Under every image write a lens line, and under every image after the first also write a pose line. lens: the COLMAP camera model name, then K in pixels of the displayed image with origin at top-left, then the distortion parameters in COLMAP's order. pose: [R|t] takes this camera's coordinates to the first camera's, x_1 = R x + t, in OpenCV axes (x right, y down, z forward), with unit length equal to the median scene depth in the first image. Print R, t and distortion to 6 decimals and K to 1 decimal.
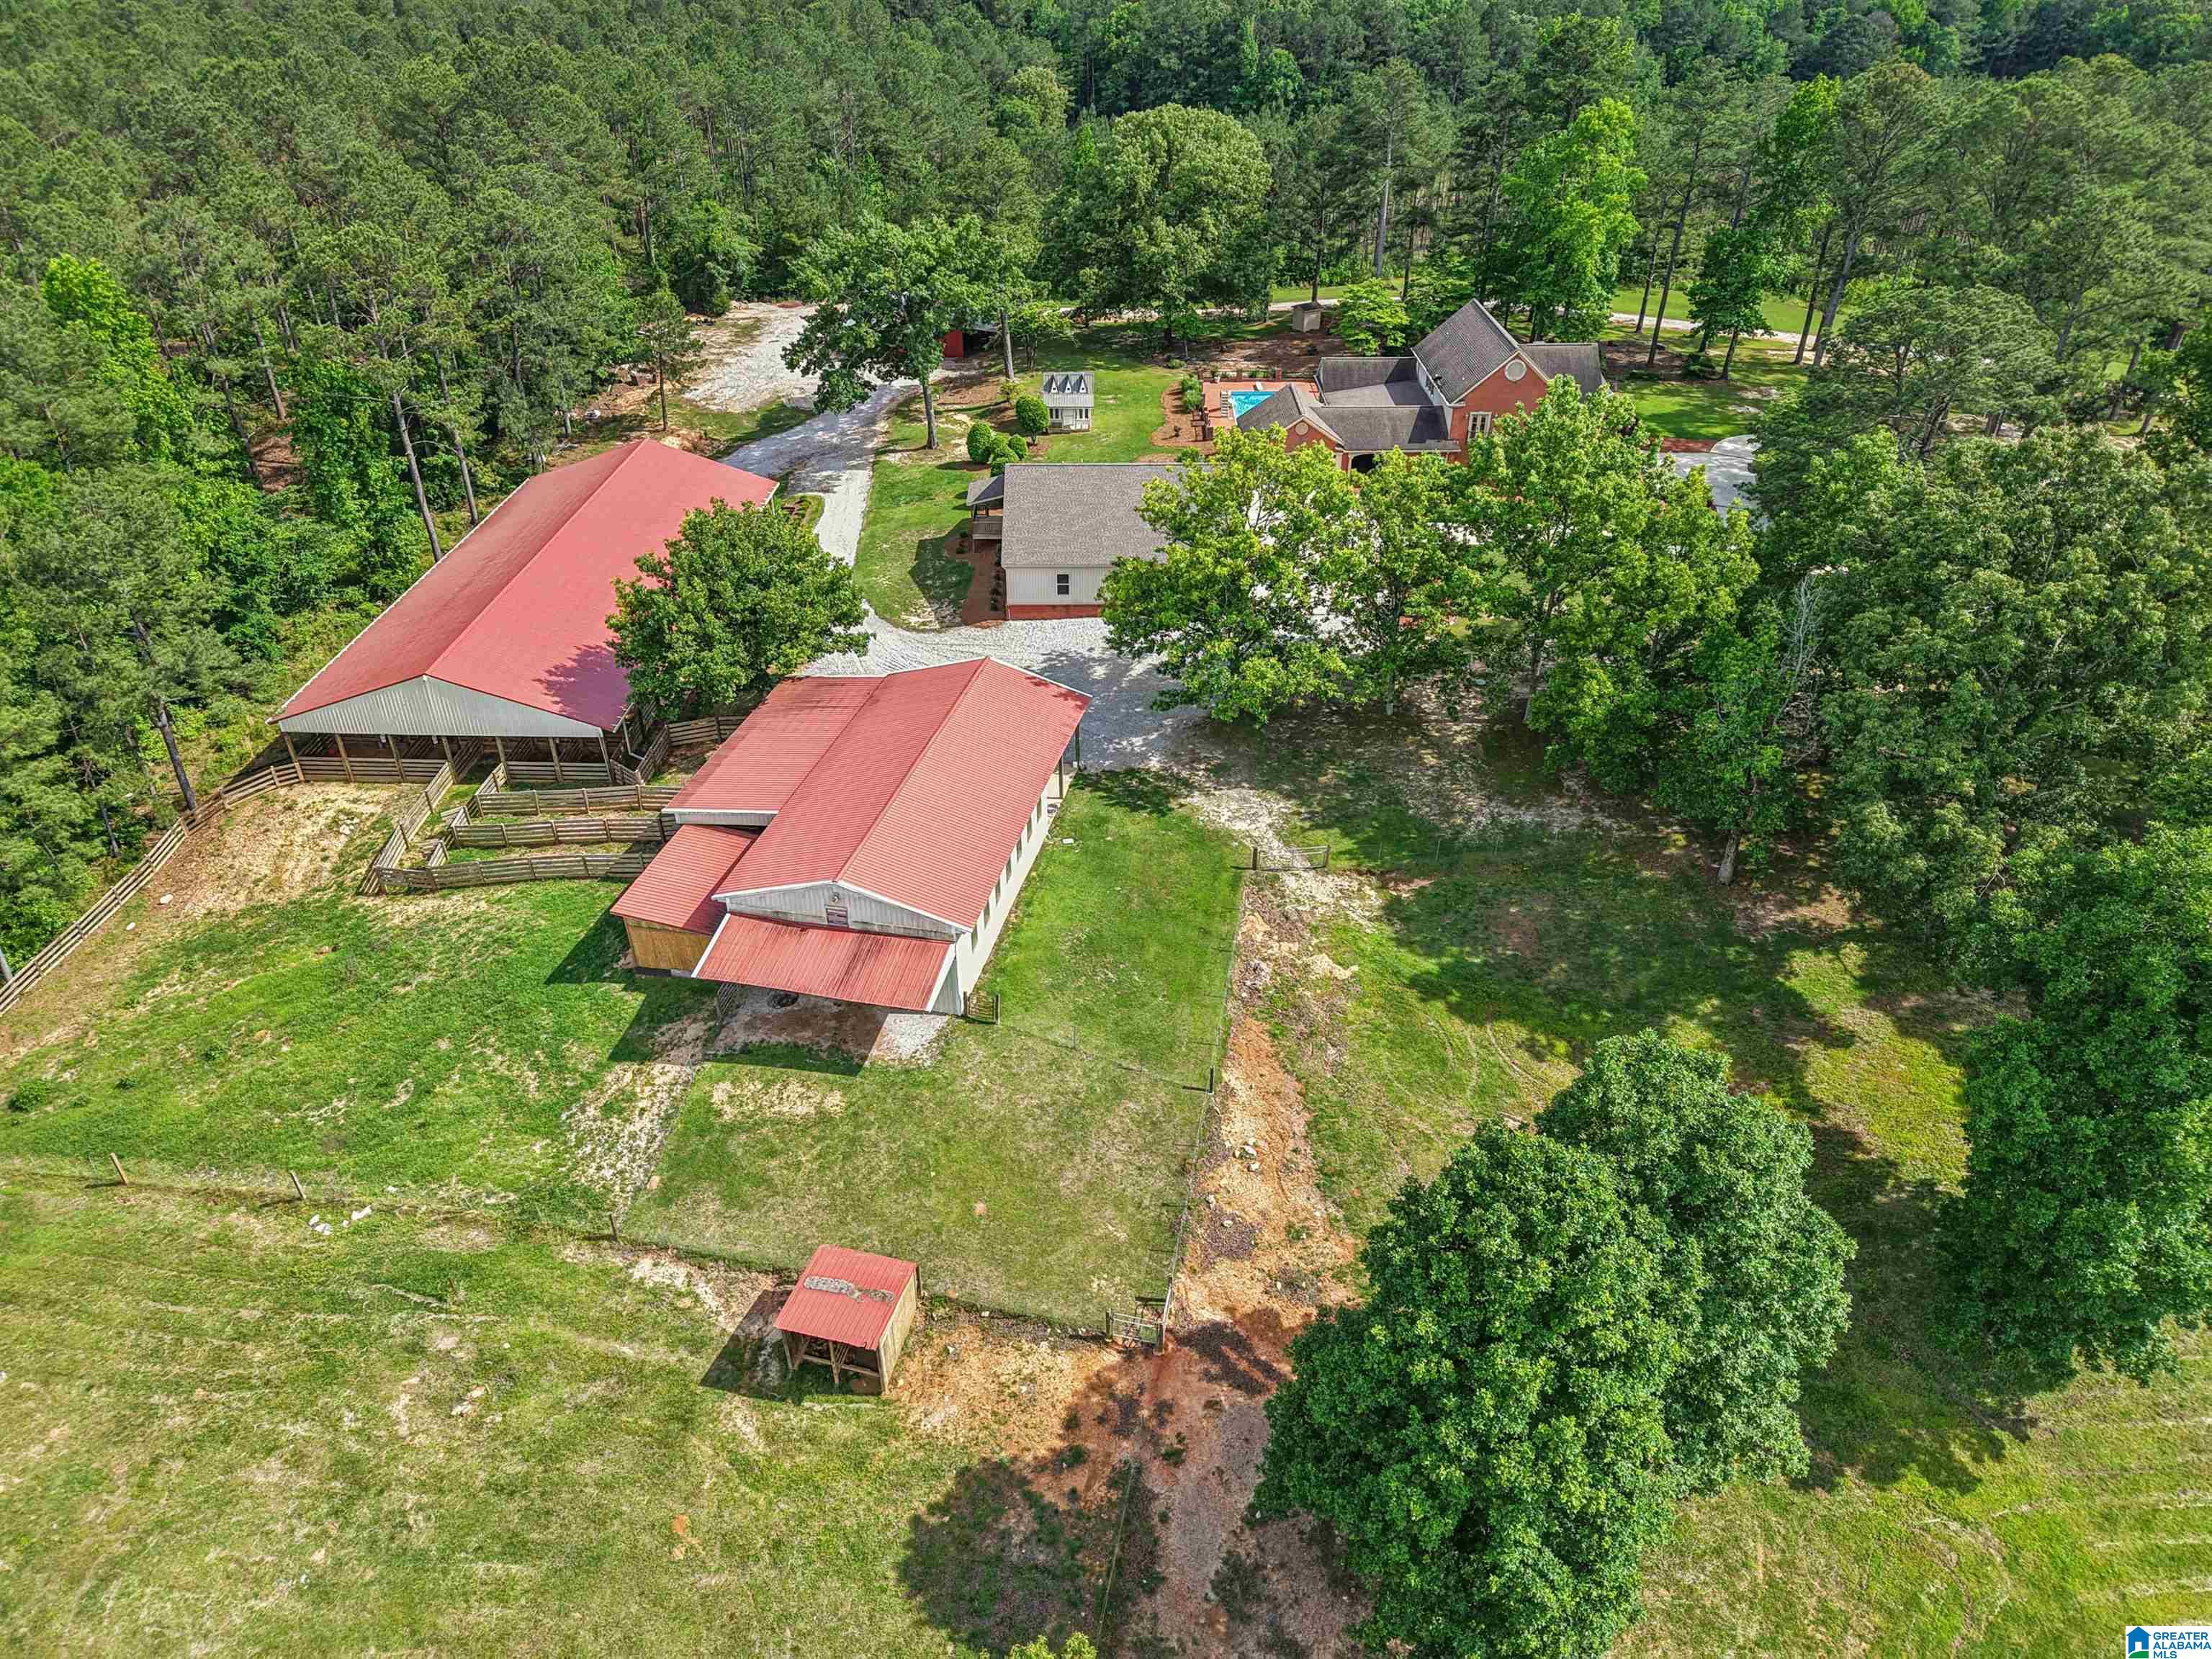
lens RADIAL K [[1534.8, 0, 1105.2], [0, 1534.8, 826.0], [0, 0, 1]] dist [0.011928, -0.002935]
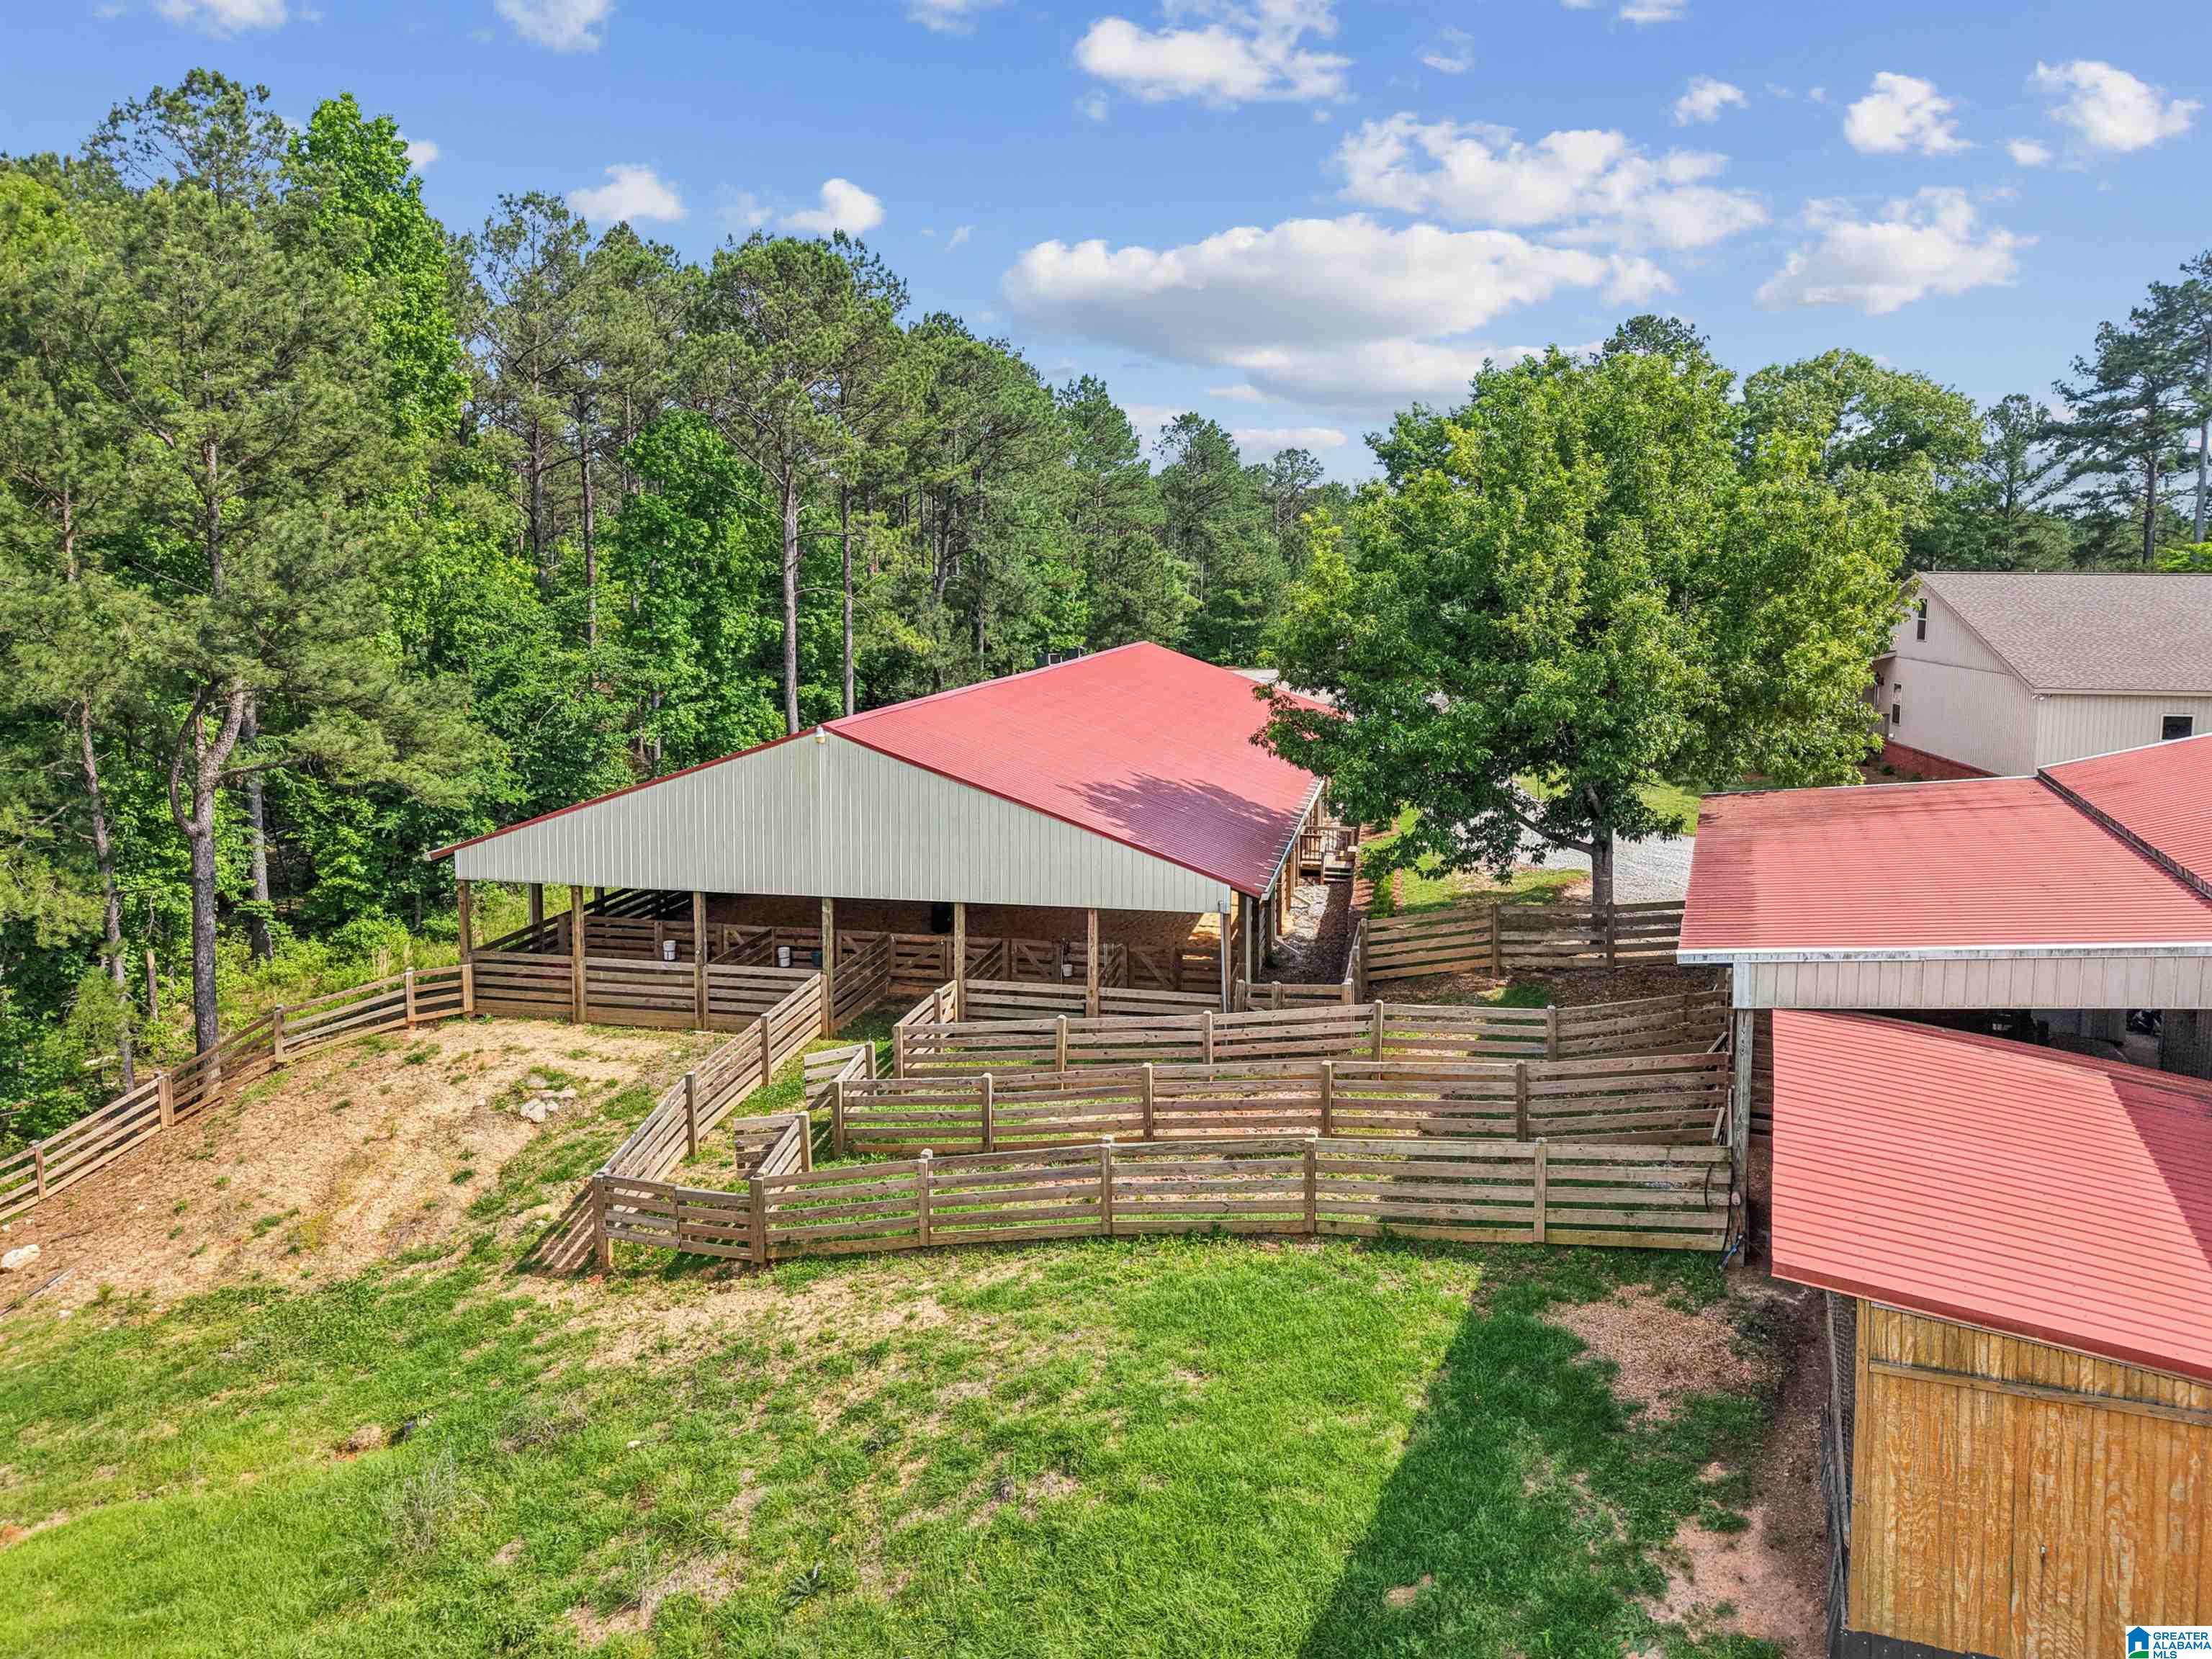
lens RADIAL K [[1534.8, 0, 1086.8], [0, 1534.8, 690.9], [0, 0, 1]] dist [0.011928, -0.002935]
pose [[0.986571, 0.022557, -0.161767, -0.323741], [-0.095724, 0.882350, -0.460756, 0.075623], [0.132342, 0.470053, 0.872660, 0.685903]]
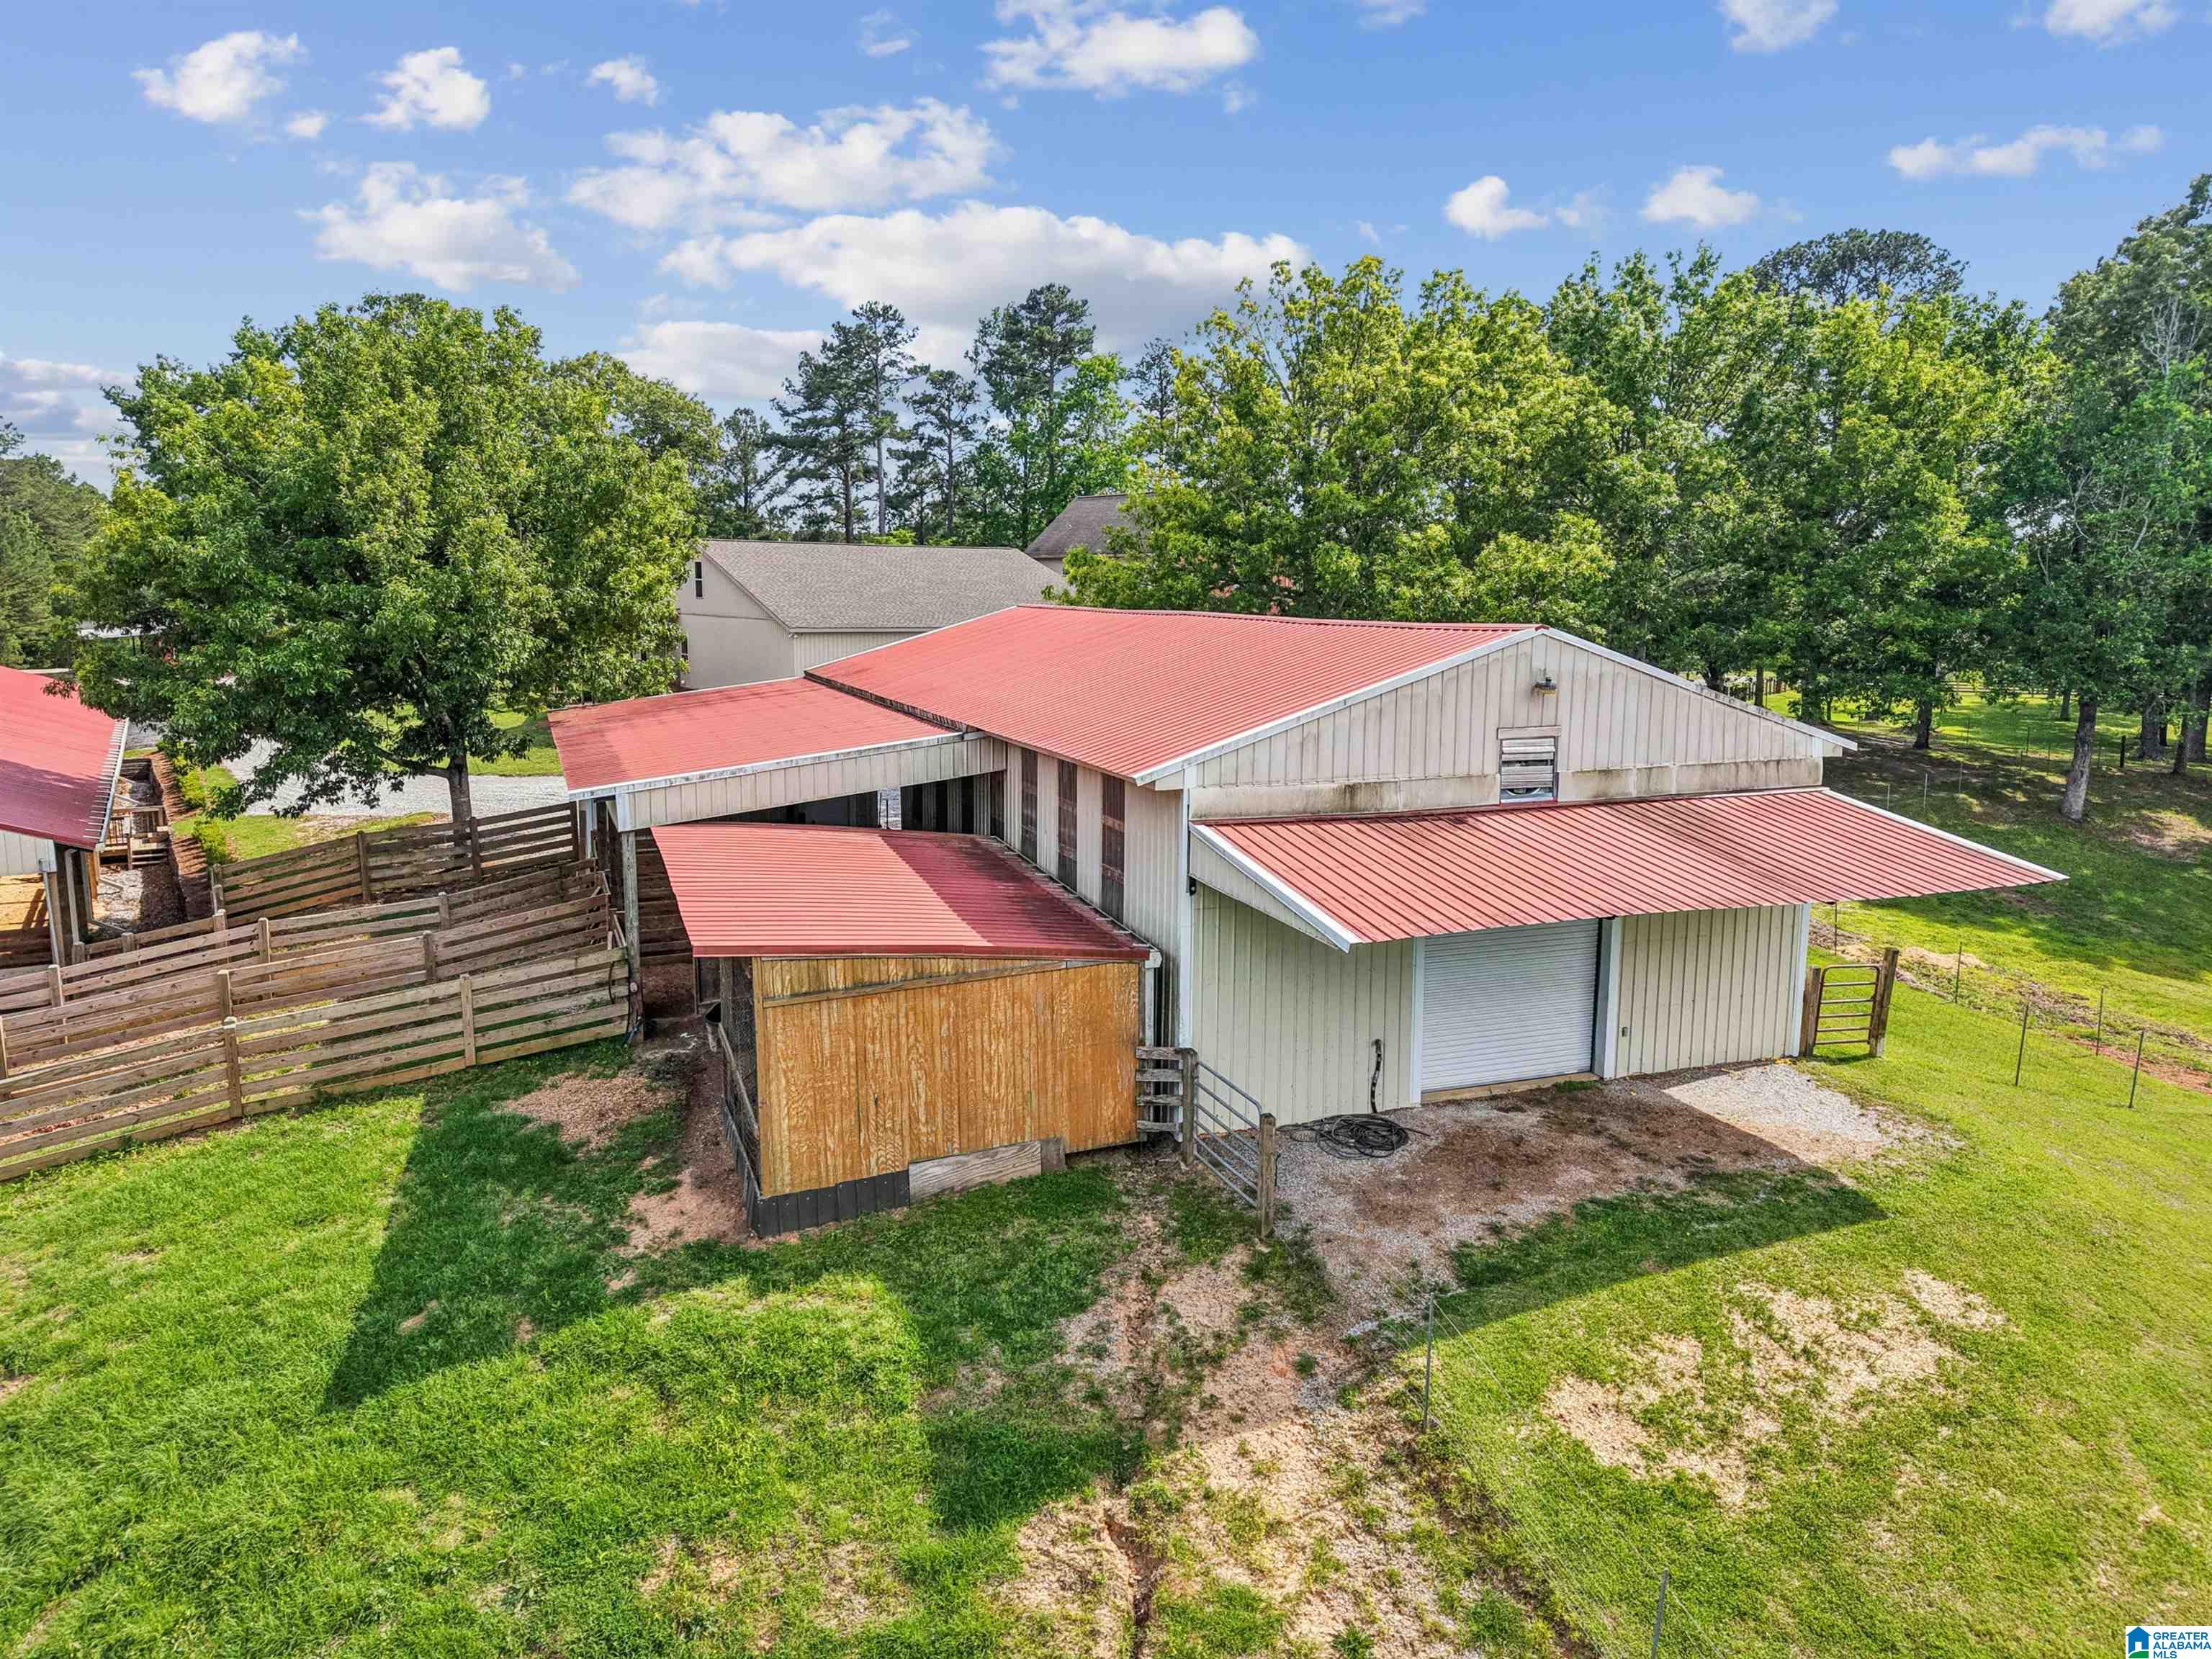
lens RADIAL K [[1534.8, 0, 1103.6], [0, 1534.8, 785.9], [0, 0, 1]] dist [0.011928, -0.002935]
pose [[0.823189, -0.069763, 0.563465, -0.349872], [0.302257, 0.893950, -0.330900, 0.115445], [-0.480625, 0.442704, 0.756976, 0.664410]]
